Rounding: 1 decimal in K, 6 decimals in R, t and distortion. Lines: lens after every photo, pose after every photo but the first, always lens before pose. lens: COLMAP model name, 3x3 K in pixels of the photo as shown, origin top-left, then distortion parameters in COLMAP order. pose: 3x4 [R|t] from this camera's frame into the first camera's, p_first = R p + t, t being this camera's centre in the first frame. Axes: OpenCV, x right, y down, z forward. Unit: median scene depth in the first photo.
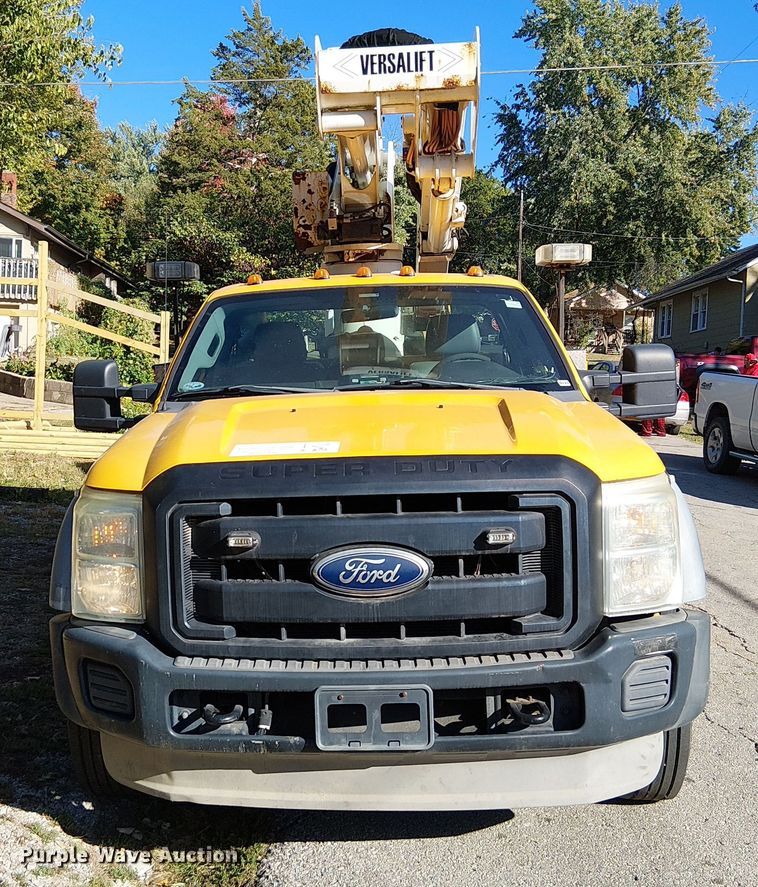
lens RADIAL K [[1090.5, 0, 317.9], [0, 1090.5, 443.2], [0, 0, 1]] dist [0.079389, -0.071716]
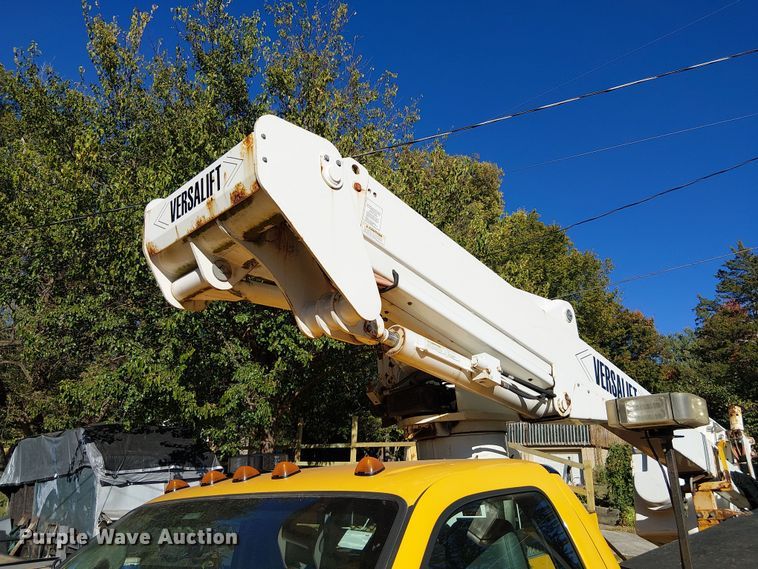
lens RADIAL K [[579.0, 0, 379.0], [0, 579.0, 284.5], [0, 0, 1]] dist [0.113883, -0.198190]
pose [[0.768115, -0.223680, -0.599971, 0.584743], [-0.020496, 0.927930, -0.372190, -0.206636], [0.639983, 0.298182, 0.708173, 1.193153]]
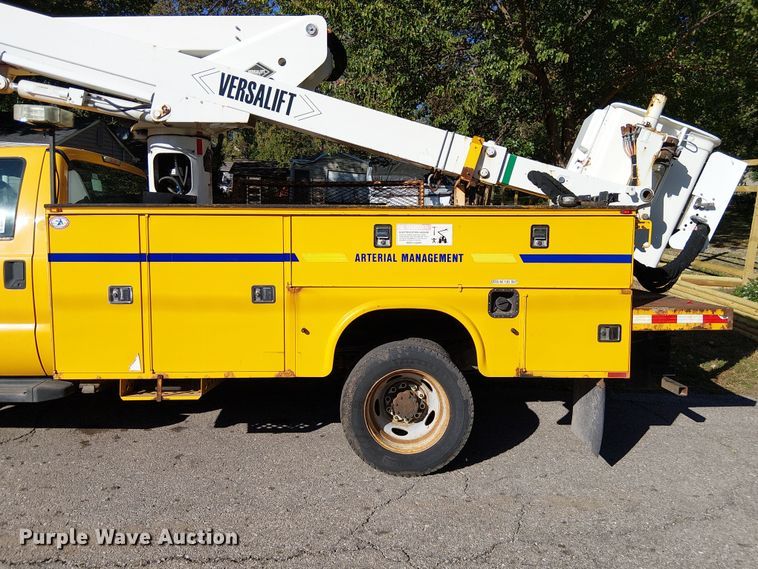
lens RADIAL K [[579.0, 0, 379.0], [0, 579.0, 284.5], [0, 0, 1]] dist [0.113883, -0.198190]
pose [[0.066355, 0.125097, -0.989923, 1.522626], [-0.100123, 0.987937, 0.118135, -0.201707], [0.992760, 0.091275, 0.078079, 2.370189]]
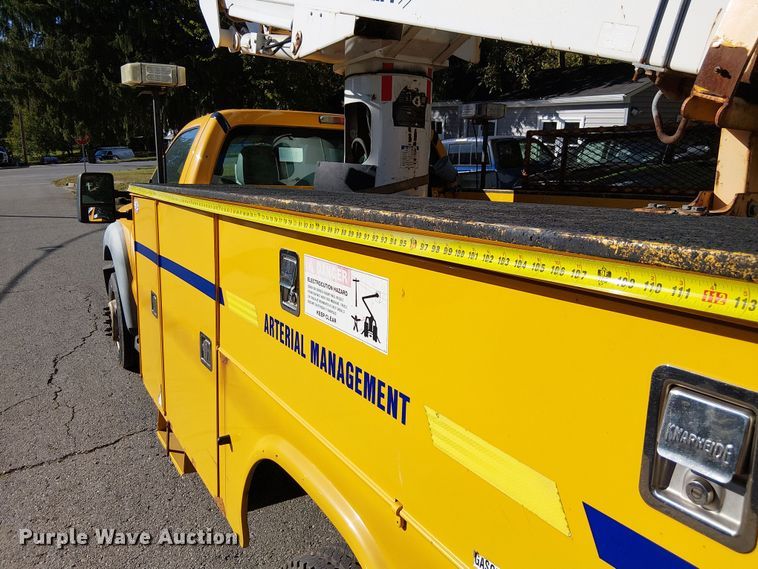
lens RADIAL K [[579.0, 0, 379.0], [0, 579.0, 284.5], [0, 0, 1]] dist [0.113883, -0.198190]
pose [[-0.827270, 0.123319, -0.548103, 0.652028], [-0.040965, 0.959774, 0.277771, -0.274020], [0.560309, 0.252244, -0.788940, 2.789247]]
